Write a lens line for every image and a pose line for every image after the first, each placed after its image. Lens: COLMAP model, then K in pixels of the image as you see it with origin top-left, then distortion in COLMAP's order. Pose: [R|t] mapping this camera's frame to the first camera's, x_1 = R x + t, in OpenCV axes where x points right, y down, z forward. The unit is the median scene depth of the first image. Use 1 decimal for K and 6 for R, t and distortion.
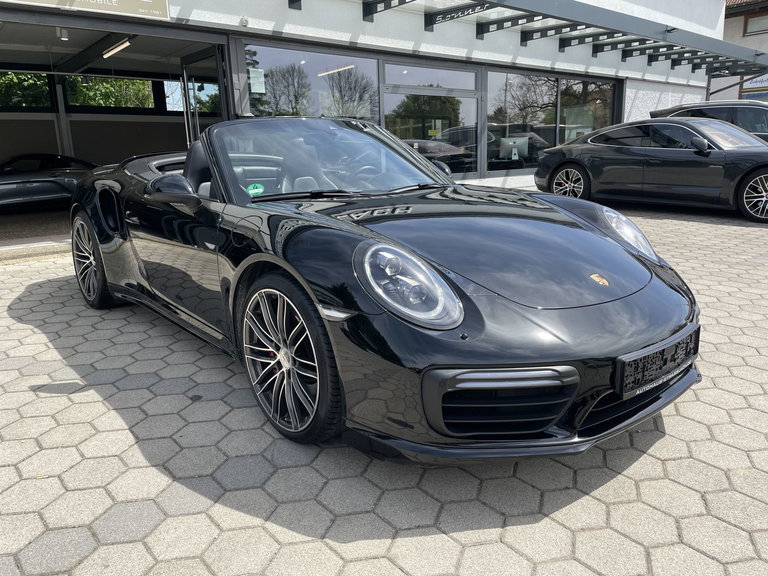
lens RADIAL K [[580.5, 0, 377.0], [0, 580.5, 293.2], [0, 0, 1]] dist [0.089850, -0.113749]
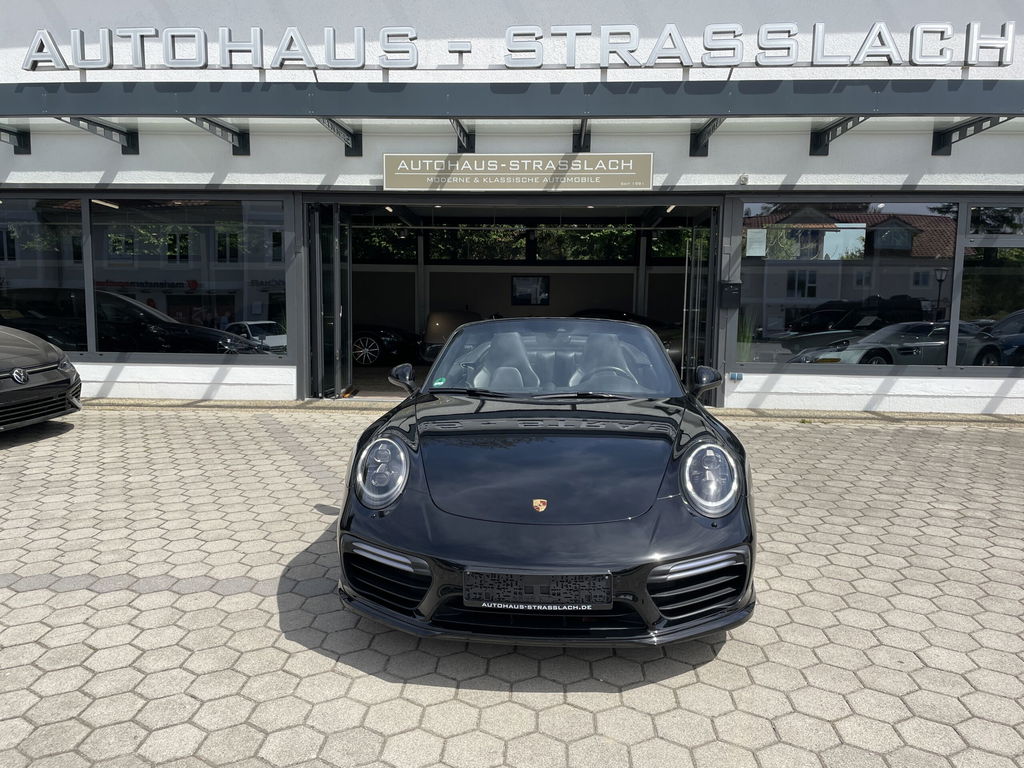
lens RADIAL K [[774.0, 0, 502.7], [0, 774.0, 391.0], [0, 0, 1]] dist [0.089850, -0.113749]
pose [[0.711553, 0.115072, -0.693146, 0.939746], [-0.190998, 0.981029, -0.033206, -0.122694], [0.676175, 0.156017, 0.720032, -0.068267]]
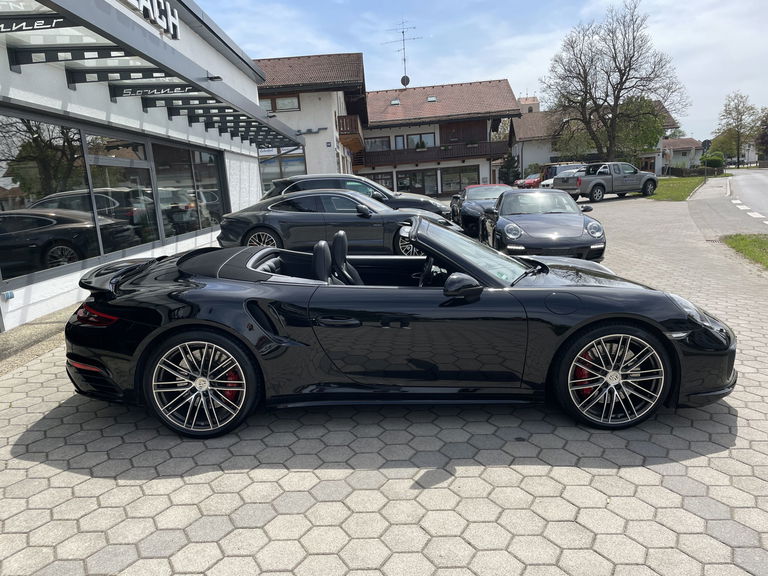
lens RADIAL K [[580.5, 0, 377.0], [0, 580.5, 293.2], [0, 0, 1]] dist [0.089850, -0.113749]
pose [[0.651967, -0.150035, 0.743256, -1.314067], [0.211550, 0.977297, 0.011712, -0.201984], [-0.728139, 0.149599, 0.668905, 0.288952]]
